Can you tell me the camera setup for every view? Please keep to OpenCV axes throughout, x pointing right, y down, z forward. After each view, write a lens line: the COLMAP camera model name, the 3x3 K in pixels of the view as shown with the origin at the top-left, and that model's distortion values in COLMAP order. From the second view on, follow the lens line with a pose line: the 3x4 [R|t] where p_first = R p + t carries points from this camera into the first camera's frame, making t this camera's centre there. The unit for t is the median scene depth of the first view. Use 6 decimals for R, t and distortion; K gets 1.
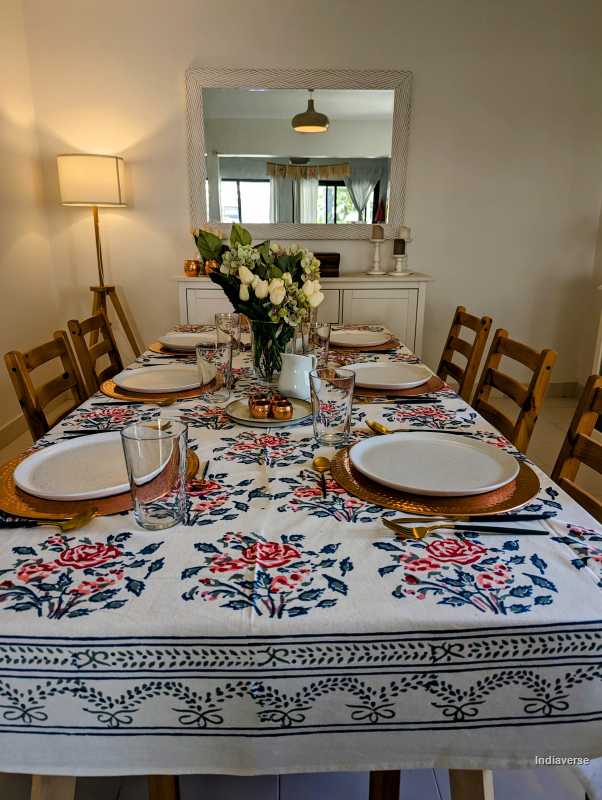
lens RADIAL K [[571.2, 0, 280.4], [0, 571.2, 402.2], [0, 0, 1]] dist [0.017868, -0.024237]
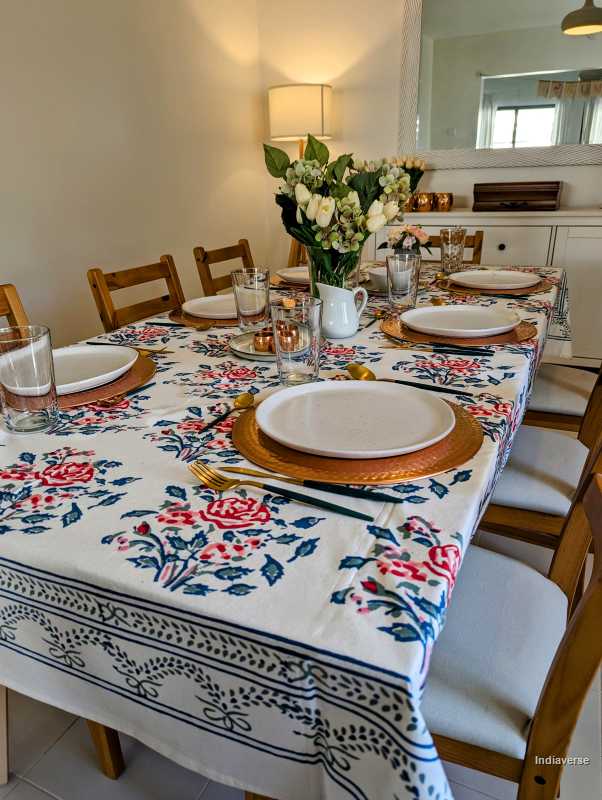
lens RADIAL K [[571.2, 0, 280.4], [0, 571.2, 402.2], [0, 0, 1]] dist [0.017868, -0.024237]
pose [[0.902403, 0.139594, -0.407654, 0.427276], [-0.100830, 0.988212, 0.115195, 0.001367], [0.418929, -0.062849, 0.905841, 0.185654]]
